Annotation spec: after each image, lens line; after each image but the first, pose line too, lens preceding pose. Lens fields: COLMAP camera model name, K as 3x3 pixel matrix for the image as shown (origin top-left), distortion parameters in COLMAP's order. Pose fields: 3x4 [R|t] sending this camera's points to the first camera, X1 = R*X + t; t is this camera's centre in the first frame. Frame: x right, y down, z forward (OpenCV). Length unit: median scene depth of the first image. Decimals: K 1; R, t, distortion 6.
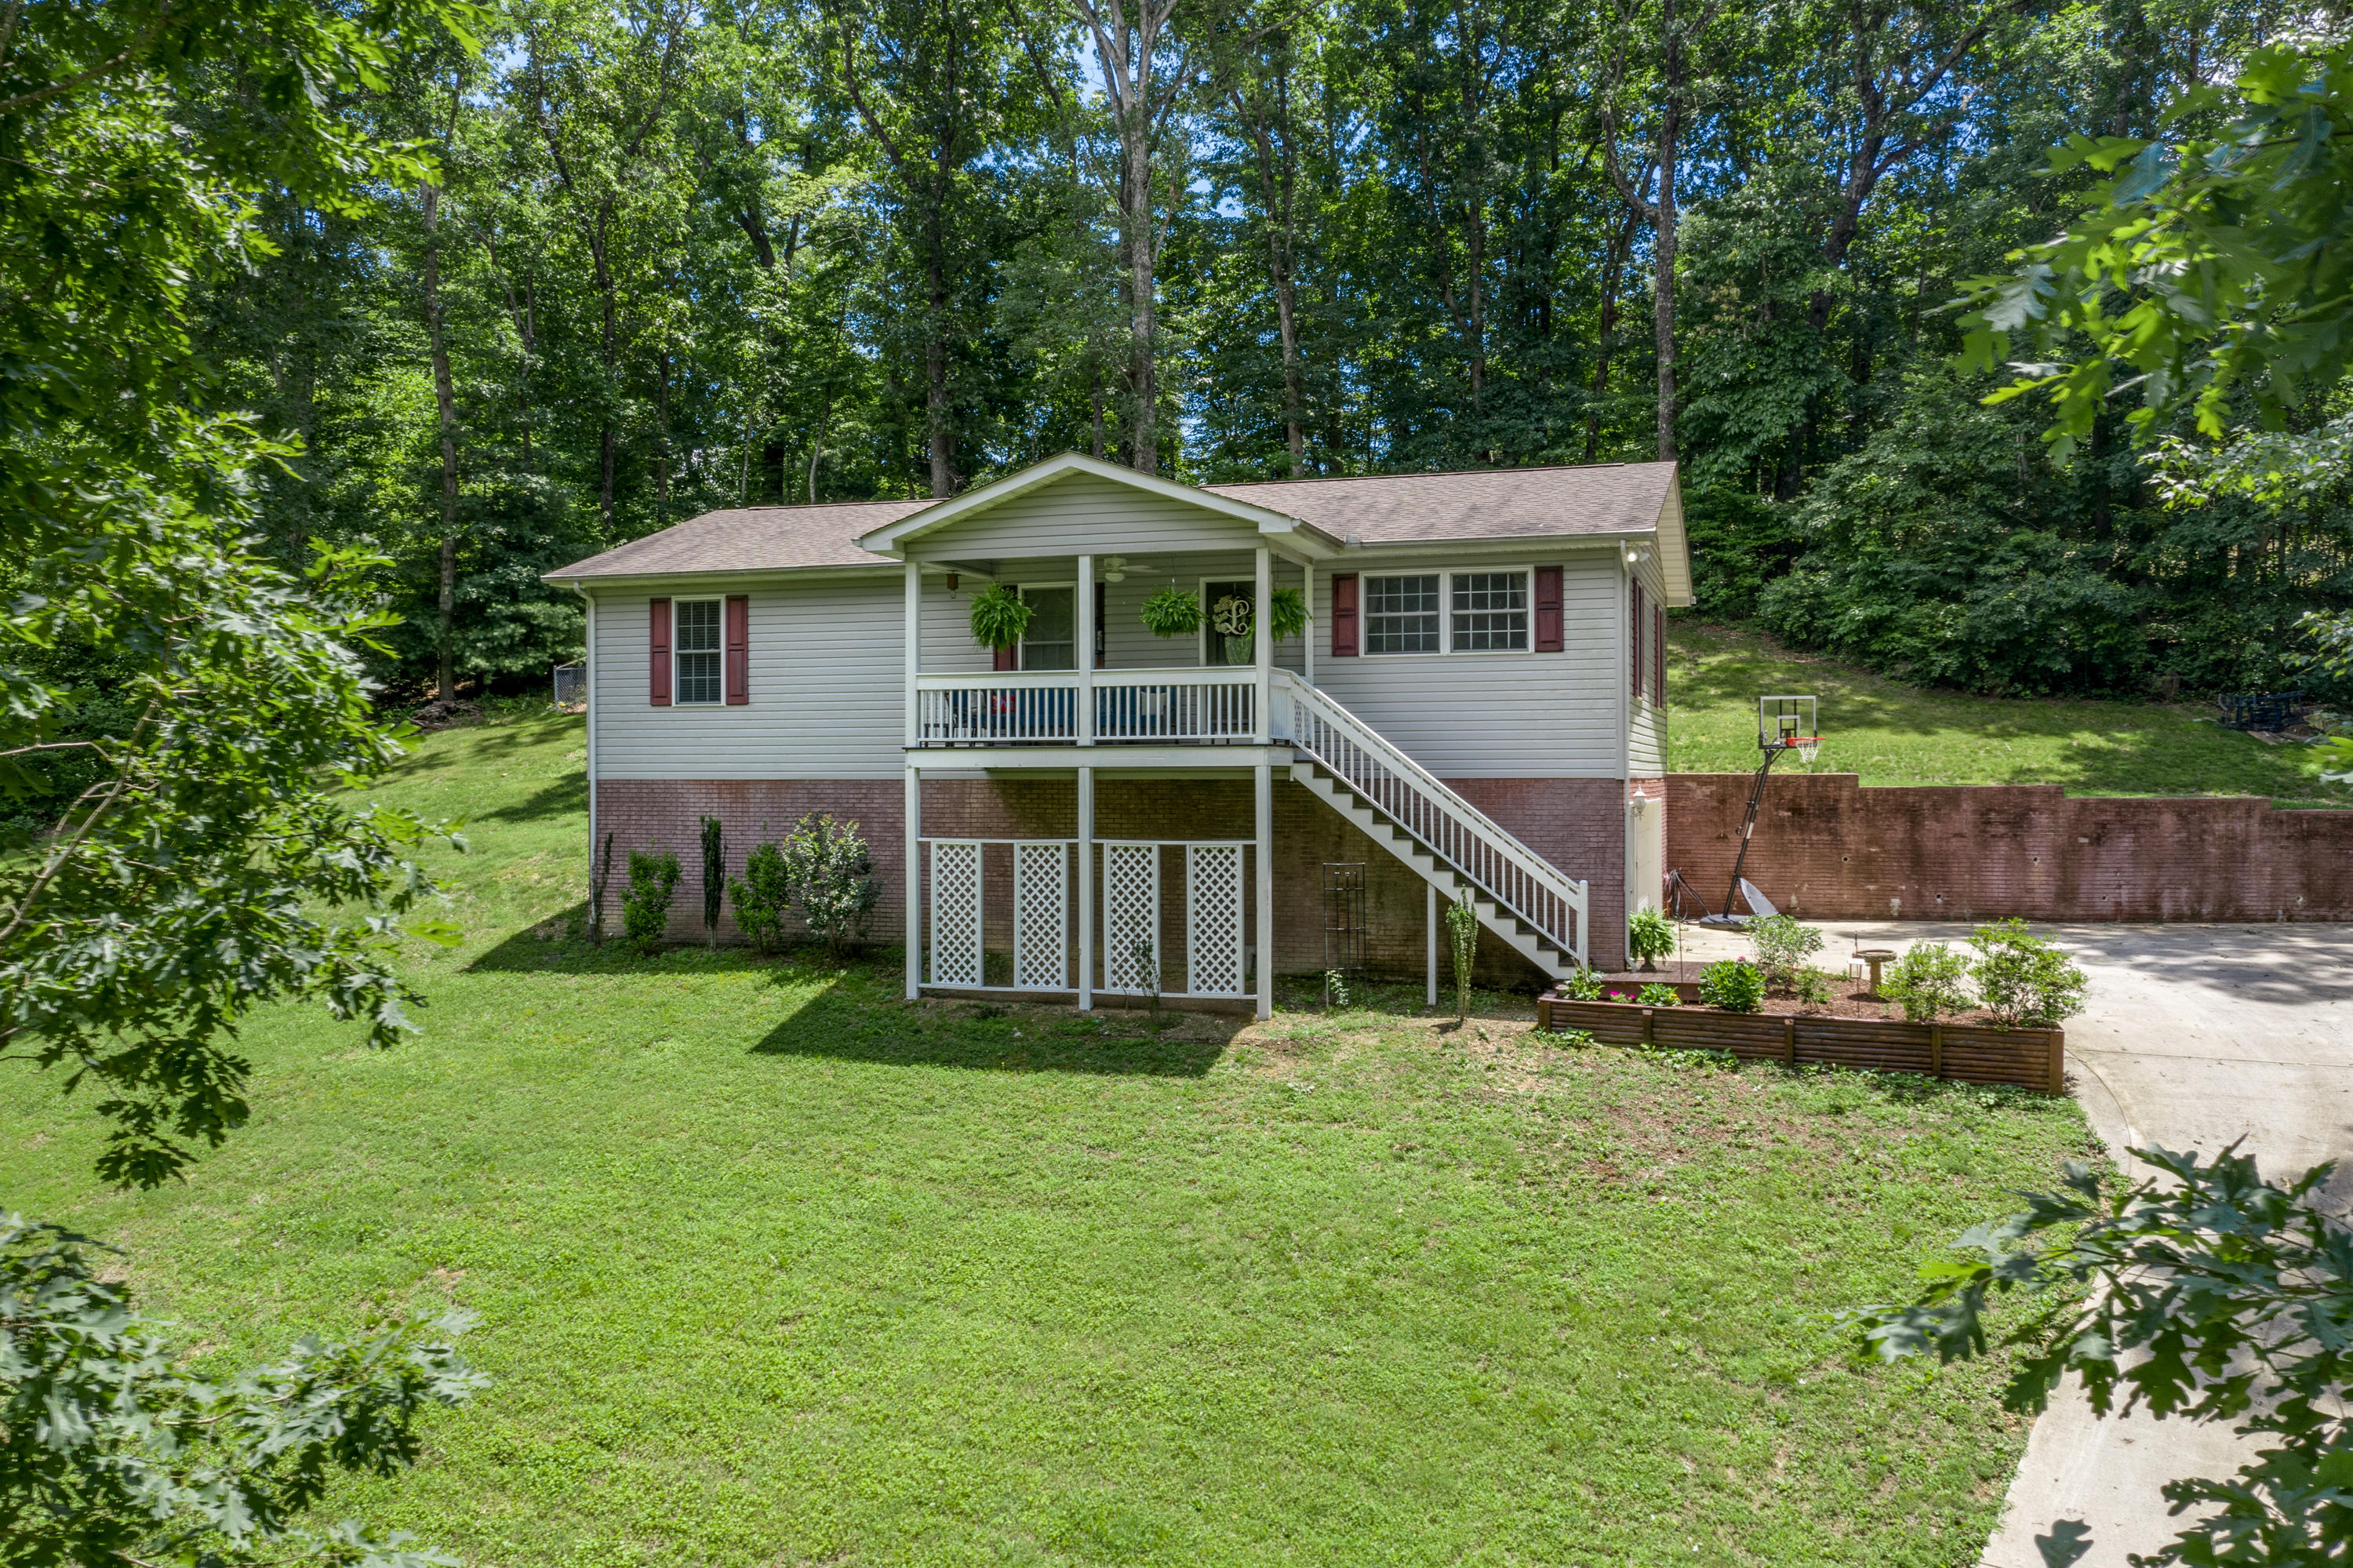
lens RADIAL K [[1902.0, 0, 1173.5], [0, 1902.0, 771.2], [0, 0, 1]] dist [-0.034086, 0.085366]
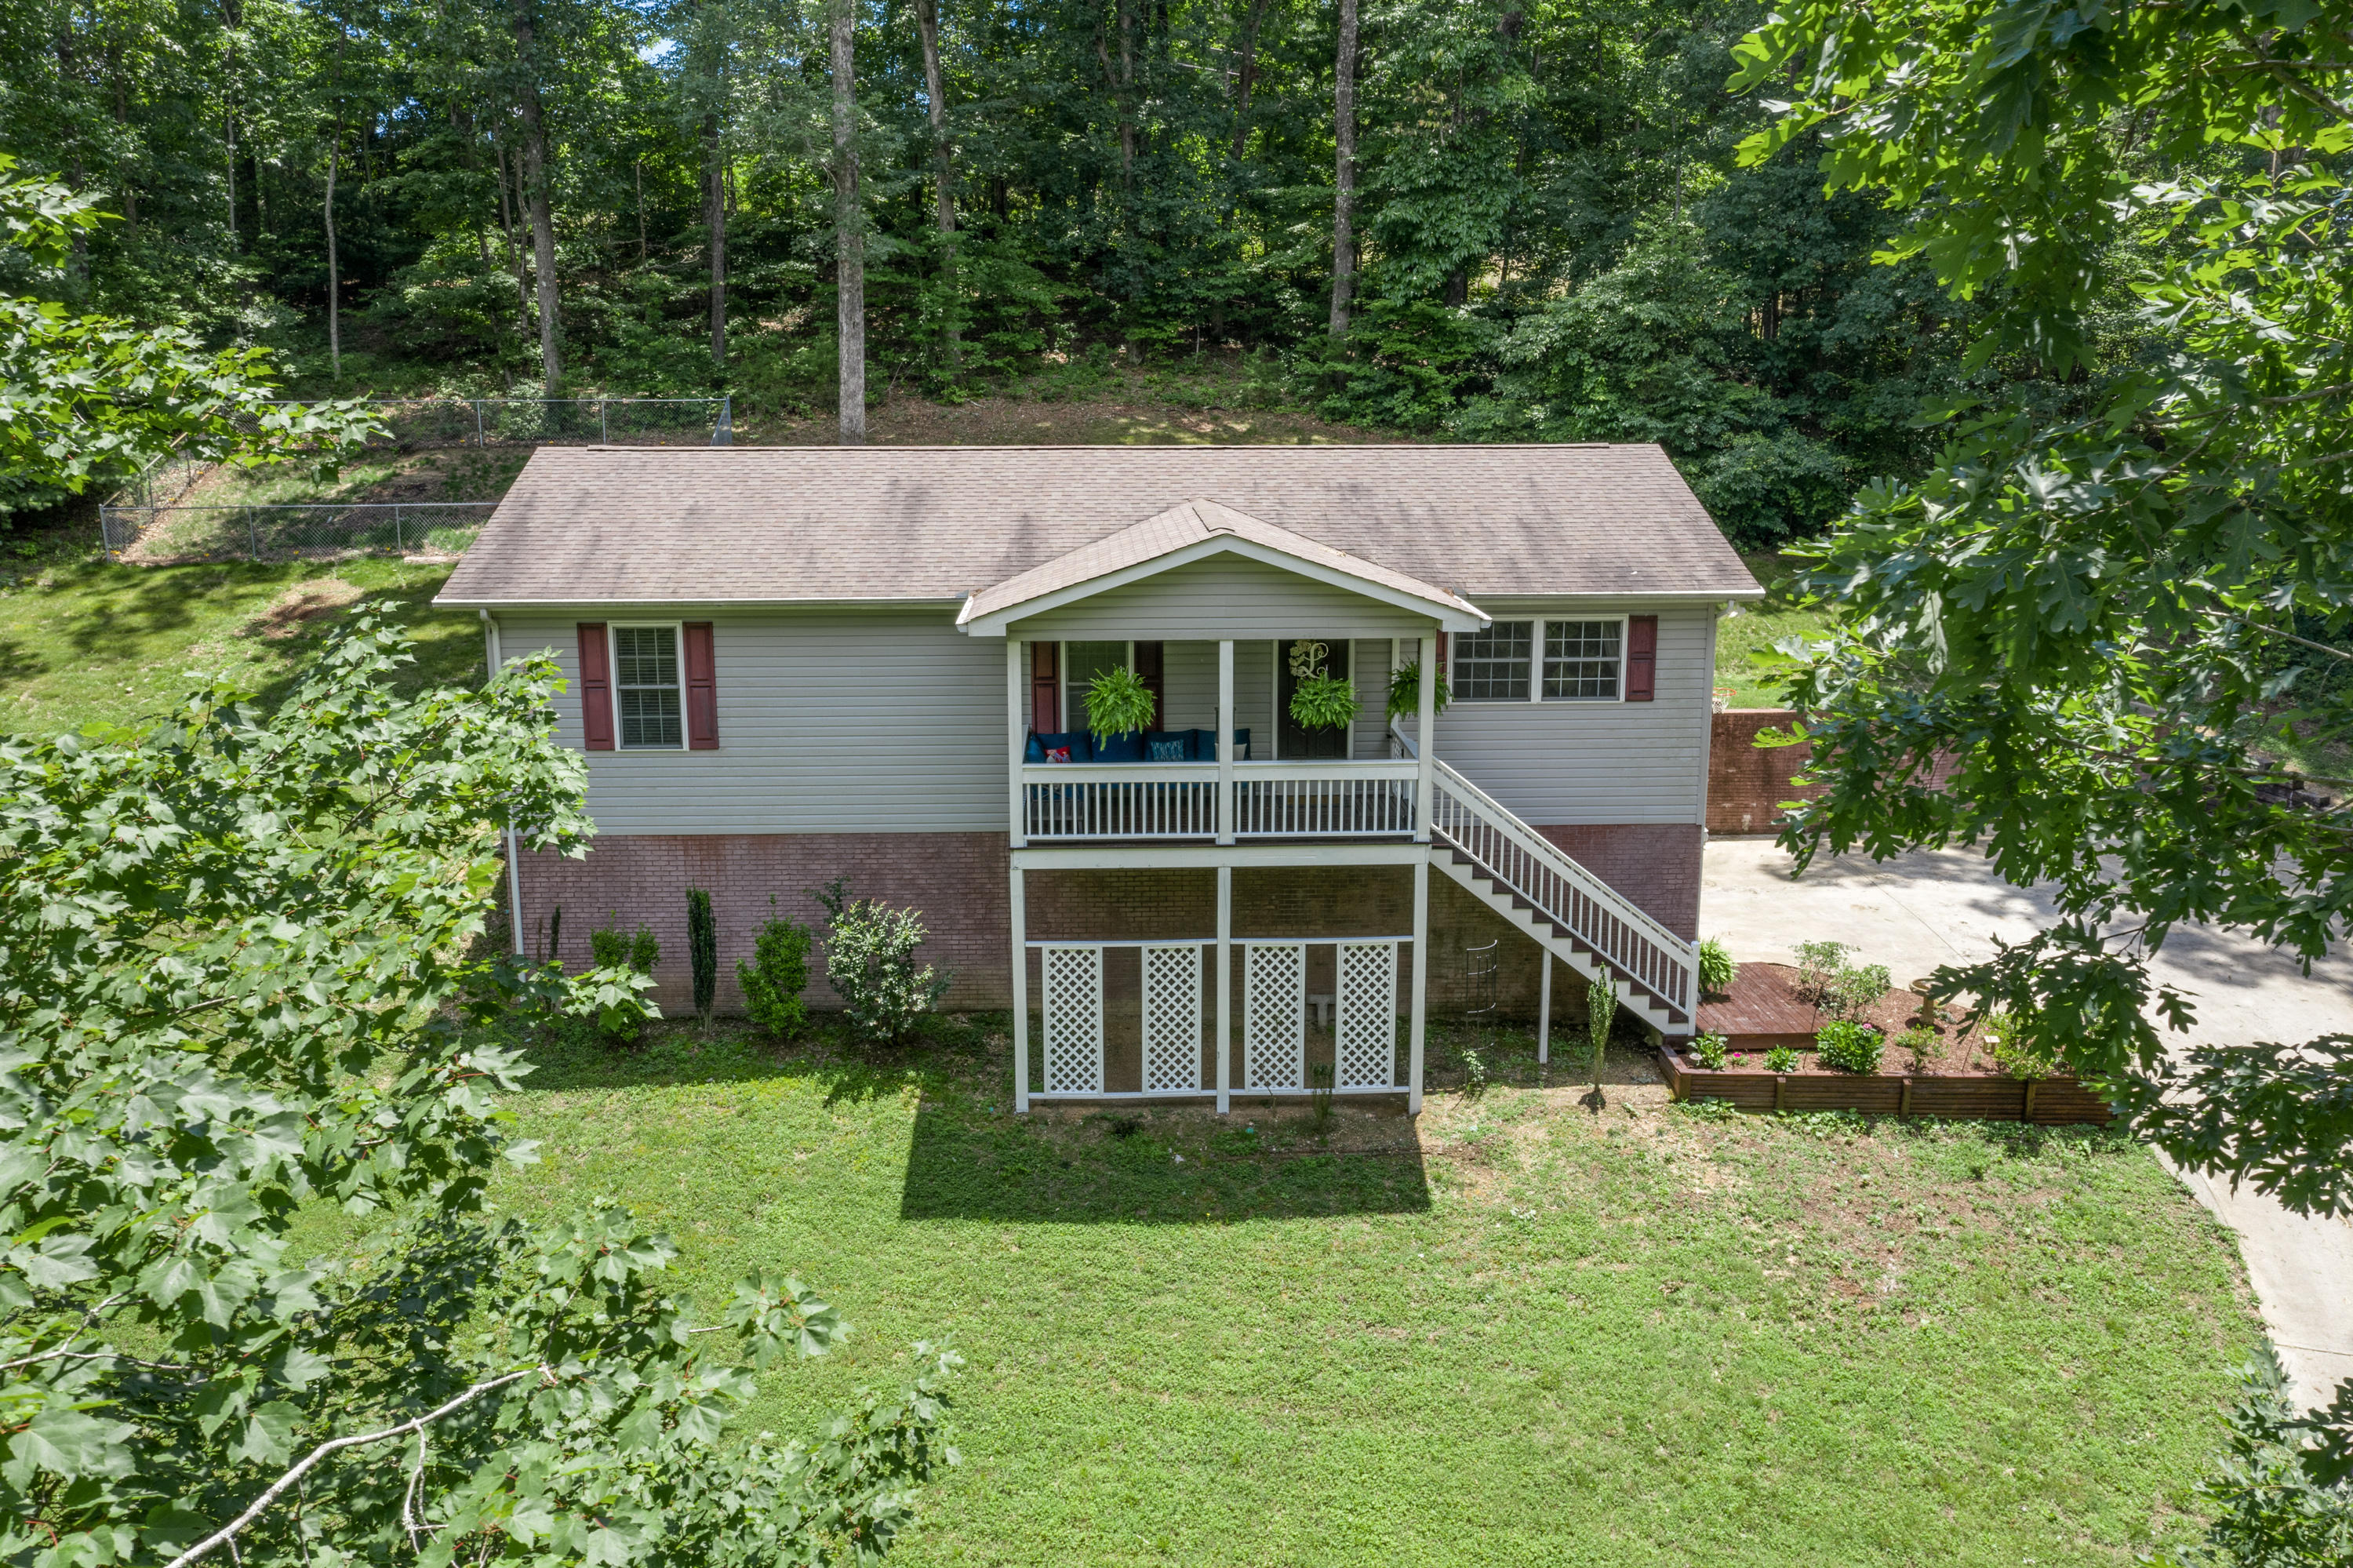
lens RADIAL K [[1908.4, 0, 1172.7], [0, 1908.4, 776.9], [0, 0, 1]] dist [-0.031643, 0.072845]
pose [[0.936961, -0.074144, 0.341477, -0.382806], [-0.001001, 0.976656, 0.214808, -0.243111], [-0.349432, -0.201609, 0.915014, 0.166976]]
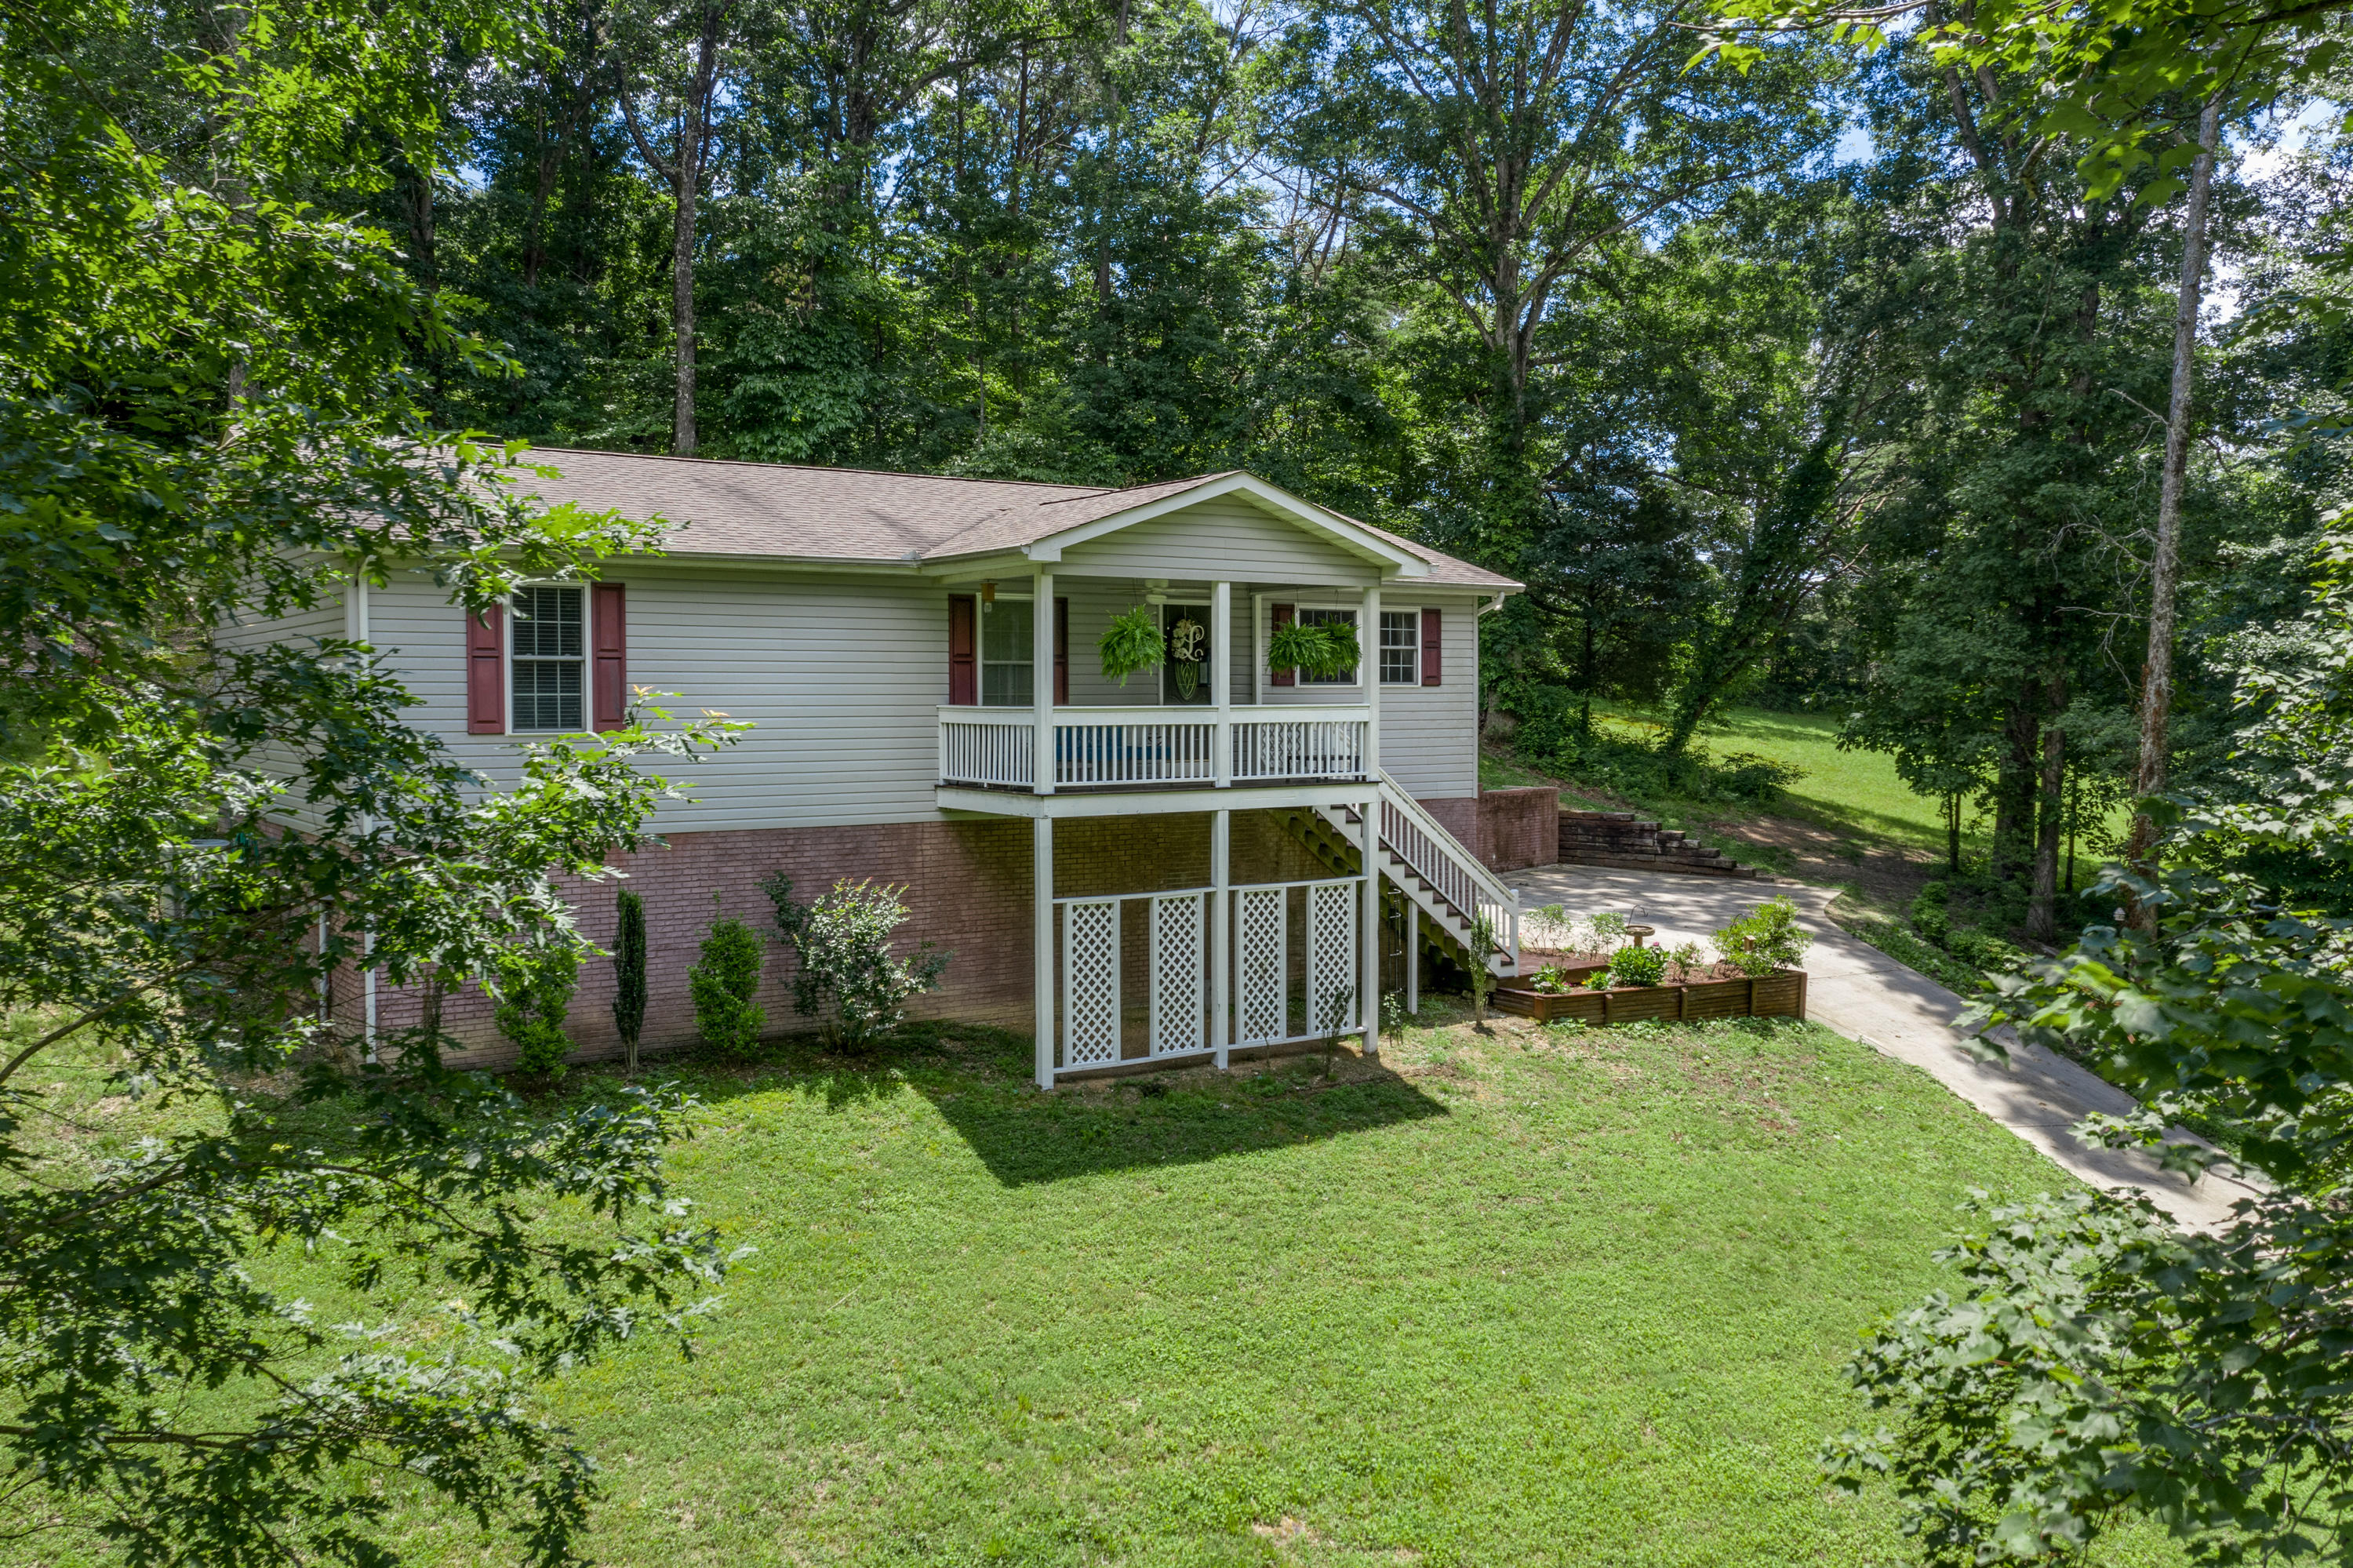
lens RADIAL K [[1908.4, 0, 1172.7], [0, 1908.4, 776.9], [0, 0, 1]] dist [-0.031643, 0.072845]
pose [[0.602029, -0.032127, 0.797828, -0.802935], [0.001105, 0.999223, 0.039403, -0.054899], [-0.798474, -0.022840, 0.601597, 0.455834]]
